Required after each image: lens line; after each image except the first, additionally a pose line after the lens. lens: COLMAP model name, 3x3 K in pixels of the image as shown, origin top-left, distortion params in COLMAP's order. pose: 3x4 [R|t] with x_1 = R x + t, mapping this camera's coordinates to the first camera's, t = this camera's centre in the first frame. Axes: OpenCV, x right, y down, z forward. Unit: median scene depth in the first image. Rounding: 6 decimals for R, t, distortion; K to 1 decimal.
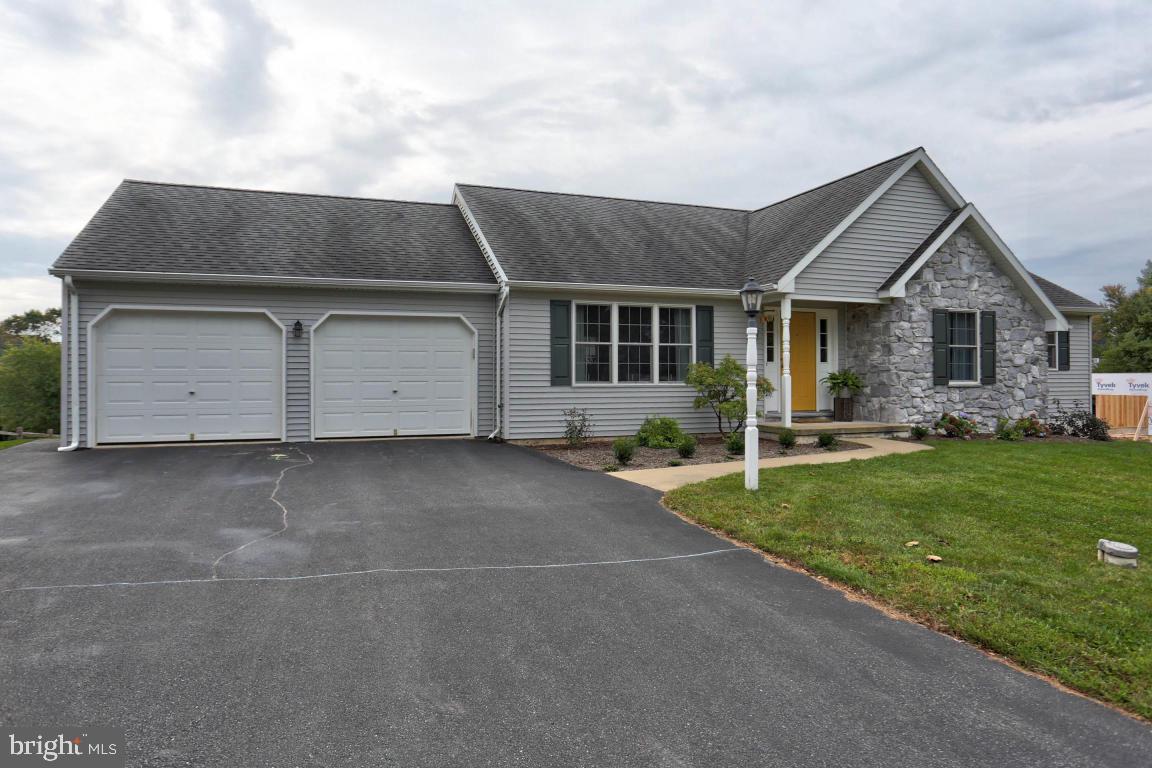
lens RADIAL K [[712.3, 0, 576.9], [0, 712.3, 374.4], [0, 0, 1]] dist [-0.028350, 0.009808]
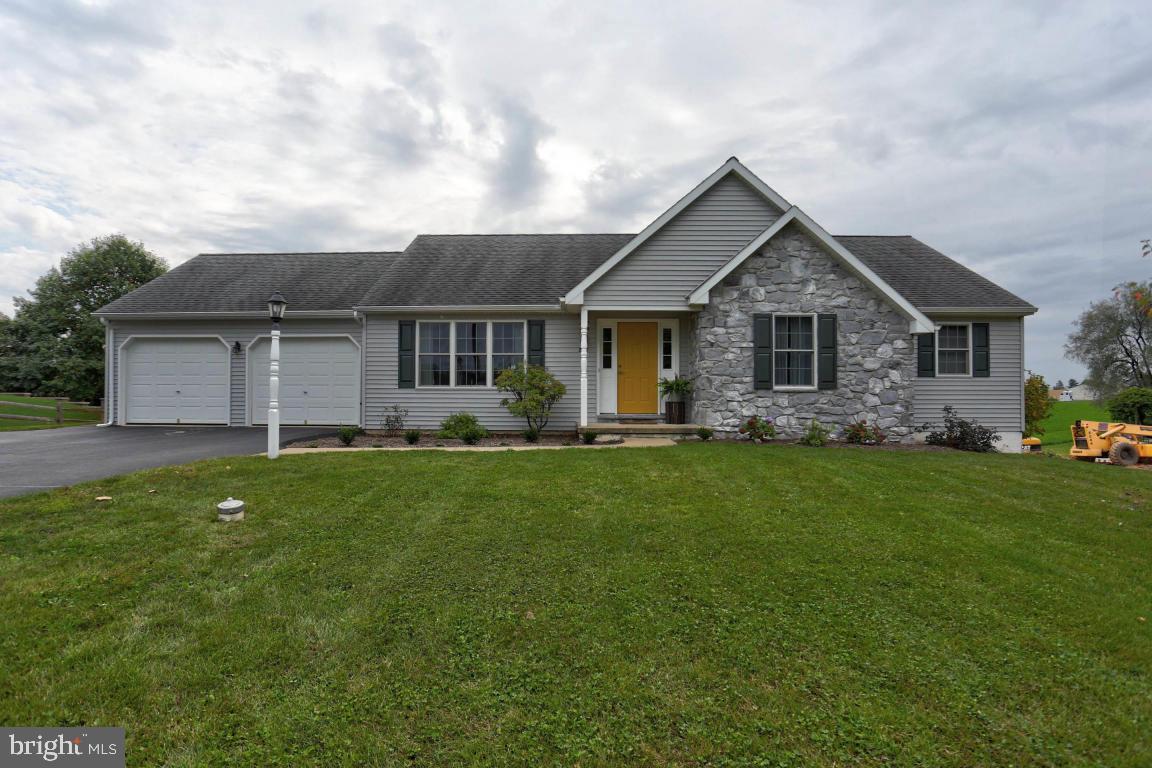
lens RADIAL K [[611.8, 0, 576.2], [0, 611.8, 390.0], [0, 0, 1]] dist [-0.043553, 0.002793]
pose [[0.930904, 0.000784, -0.365264, 0.576896], [-0.004043, 0.999959, -0.008158, 0.023654], [0.365242, 0.009071, 0.930868, 0.097636]]
